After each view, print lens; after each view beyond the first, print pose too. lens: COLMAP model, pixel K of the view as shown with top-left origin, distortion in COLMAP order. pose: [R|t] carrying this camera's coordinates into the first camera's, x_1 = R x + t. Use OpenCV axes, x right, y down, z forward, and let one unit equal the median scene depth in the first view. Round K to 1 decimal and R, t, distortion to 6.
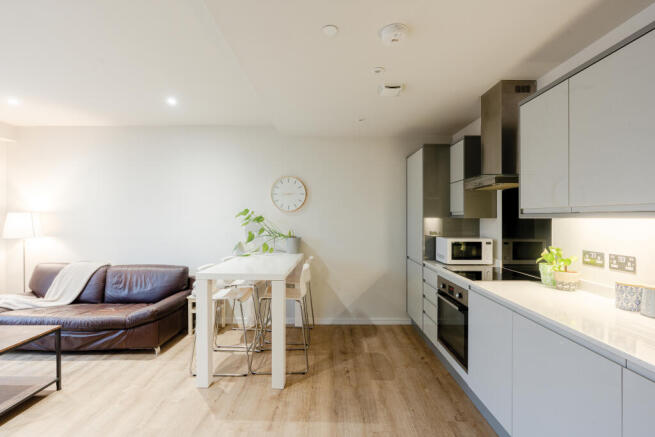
lens RADIAL K [[298.7, 0, 330.8], [0, 298.7, 218.3], [0, 0, 1]] dist [-0.008082, 0.002156]
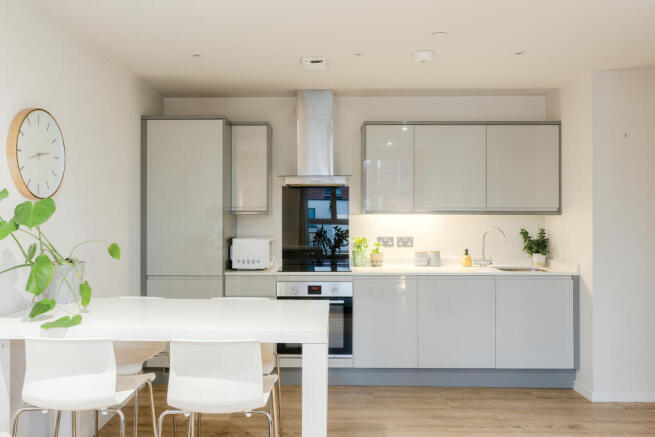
lens RADIAL K [[498.1, 0, 323.2], [0, 498.1, 214.5], [0, 0, 1]] dist [0.014452, 0.001574]
pose [[0.017435, -0.003554, 0.999842, -0.934220], [0.000698, 0.999993, 0.003542, -0.005335], [-0.999848, 0.000636, 0.017437, 0.733665]]
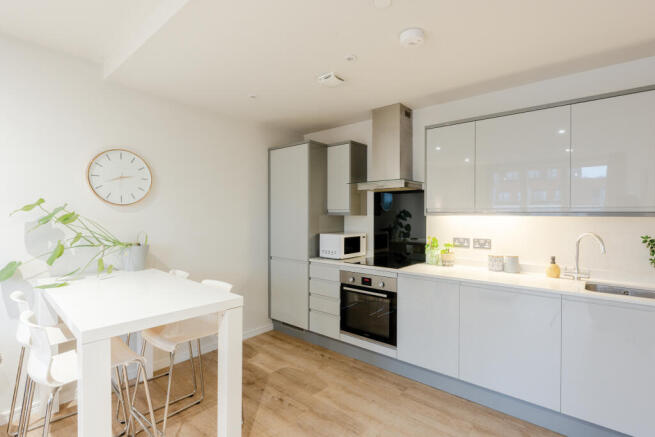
lens RADIAL K [[314.4, 0, 331.3], [0, 314.4, 219.1], [0, 0, 1]] dist [0.000850, -0.000343]
pose [[0.642227, -0.010445, 0.766444, -0.439447], [-0.000068, 0.999906, 0.013684, -0.002970], [-0.766515, -0.008840, 0.642166, 0.279173]]
